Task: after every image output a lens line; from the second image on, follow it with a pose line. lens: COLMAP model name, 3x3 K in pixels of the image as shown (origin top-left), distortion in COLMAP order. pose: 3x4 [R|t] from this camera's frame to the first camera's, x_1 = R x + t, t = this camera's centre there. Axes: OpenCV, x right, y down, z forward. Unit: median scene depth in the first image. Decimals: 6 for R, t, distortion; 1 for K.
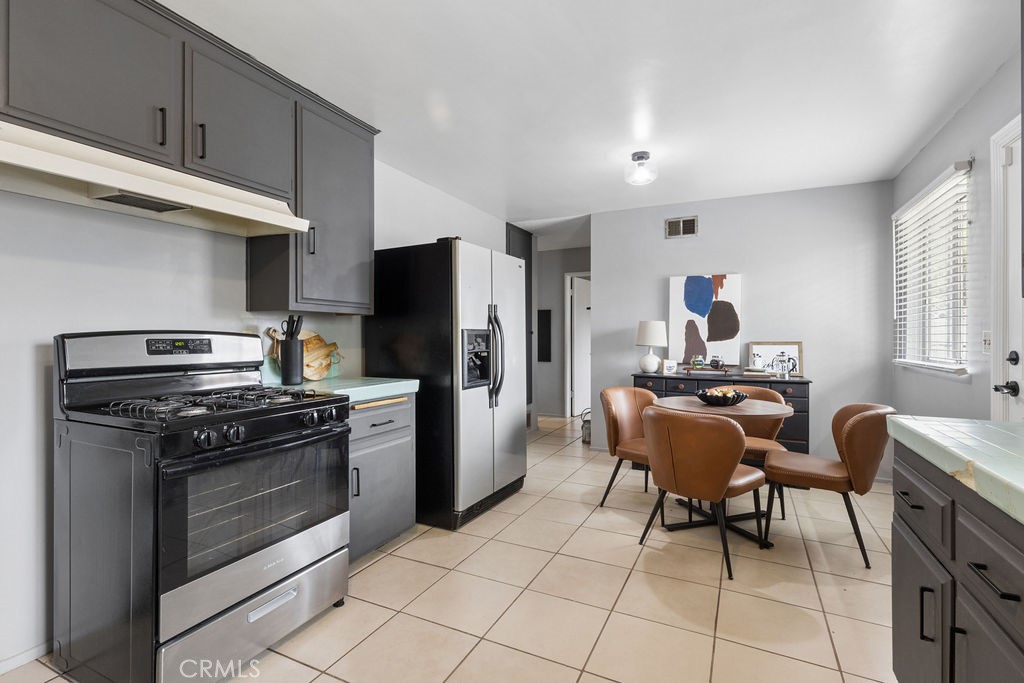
lens RADIAL K [[475.6, 0, 509.4], [0, 475.6, 340.1], [0, 0, 1]] dist [0.000918, -0.001016]
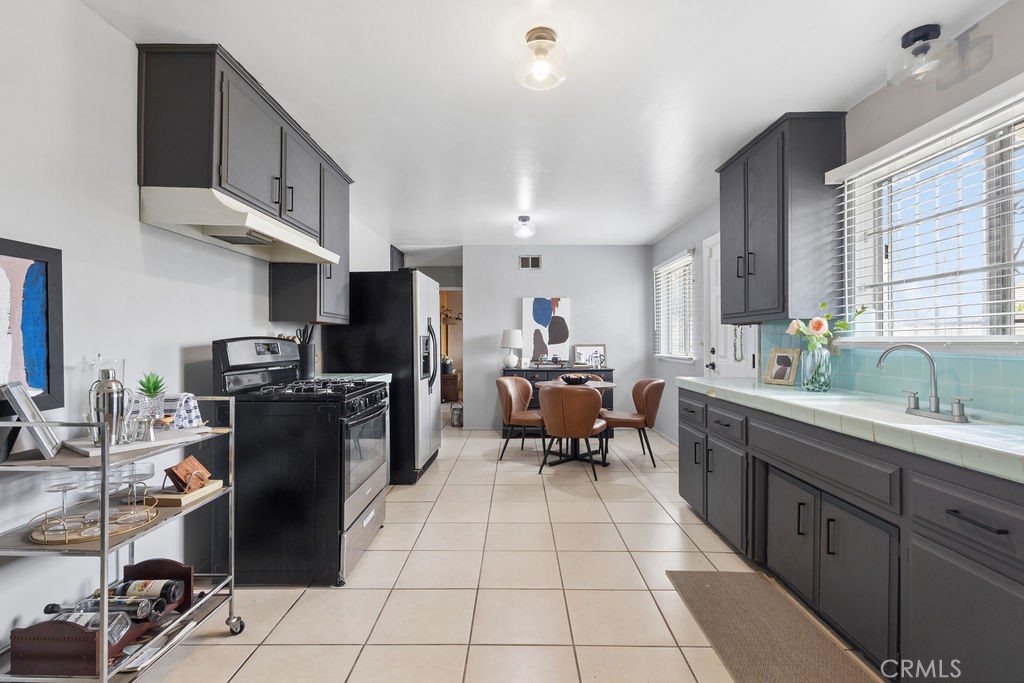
lens RADIAL K [[475.6, 0, 513.5], [0, 475.6, 340.0], [0, 0, 1]] dist [0.000918, -0.001016]
pose [[0.897400, -0.000692, 0.441217, -0.370599], [0.005113, 0.999948, -0.008832, 0.002067], [-0.441188, 0.010182, 0.897357, -0.278639]]
